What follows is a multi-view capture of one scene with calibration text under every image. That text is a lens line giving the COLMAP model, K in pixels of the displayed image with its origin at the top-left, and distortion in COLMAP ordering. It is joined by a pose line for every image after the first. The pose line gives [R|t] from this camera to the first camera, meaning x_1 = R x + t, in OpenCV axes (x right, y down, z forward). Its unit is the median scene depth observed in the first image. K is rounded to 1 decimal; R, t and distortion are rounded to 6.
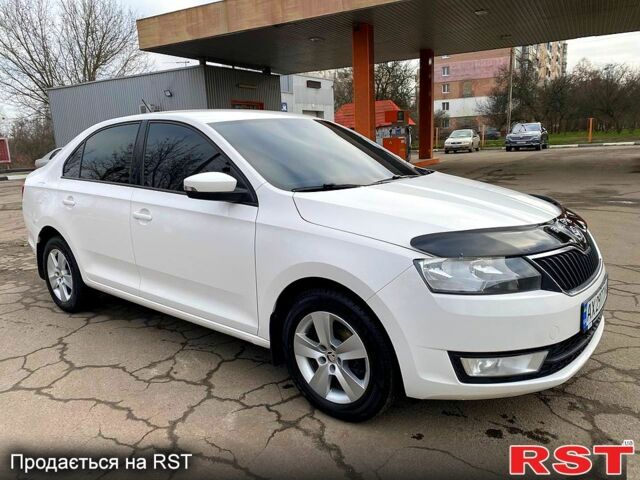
lens RADIAL K [[488.9, 0, 313.7], [0, 488.9, 239.0], [0, 0, 1]] dist [0.021313, -0.014145]
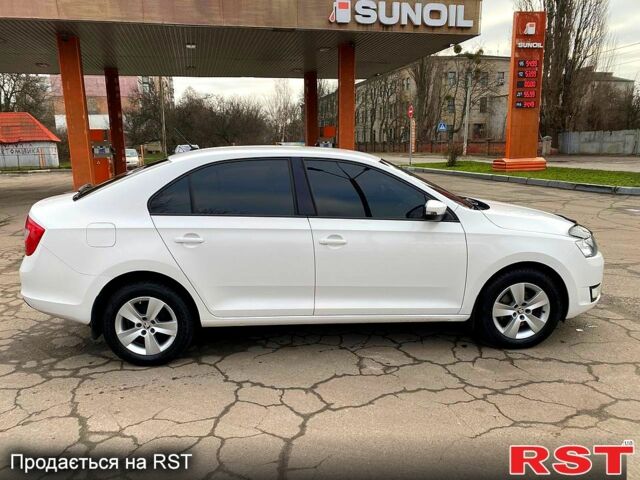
lens RADIAL K [[488.9, 0, 313.9], [0, 488.9, 241.1], [0, 0, 1]] dist [0.021313, -0.014145]
pose [[0.735332, -0.100176, 0.670262, -1.196911], [0.120639, 0.992568, 0.015996, -0.074184], [-0.666883, 0.069097, 0.741952, 0.187722]]
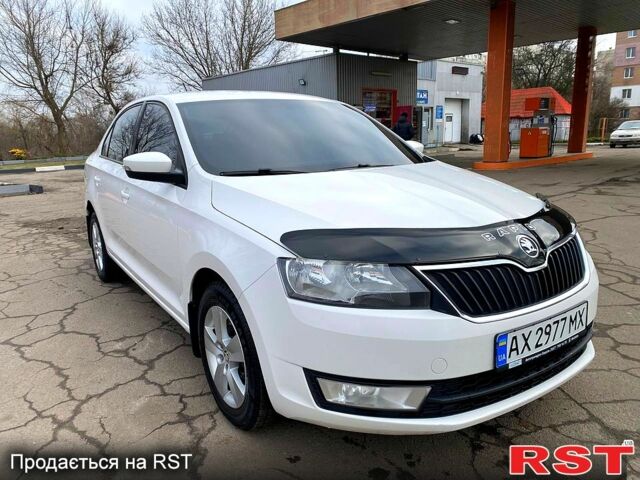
lens RADIAL K [[488.9, 0, 317.3], [0, 488.9, 242.7], [0, 0, 1]] dist [0.021313, -0.014145]
pose [[0.956103, 0.081019, -0.281607, 0.347710], [-0.073321, 0.996592, 0.037785, -0.014959], [0.283708, -0.015478, 0.958786, 0.130984]]
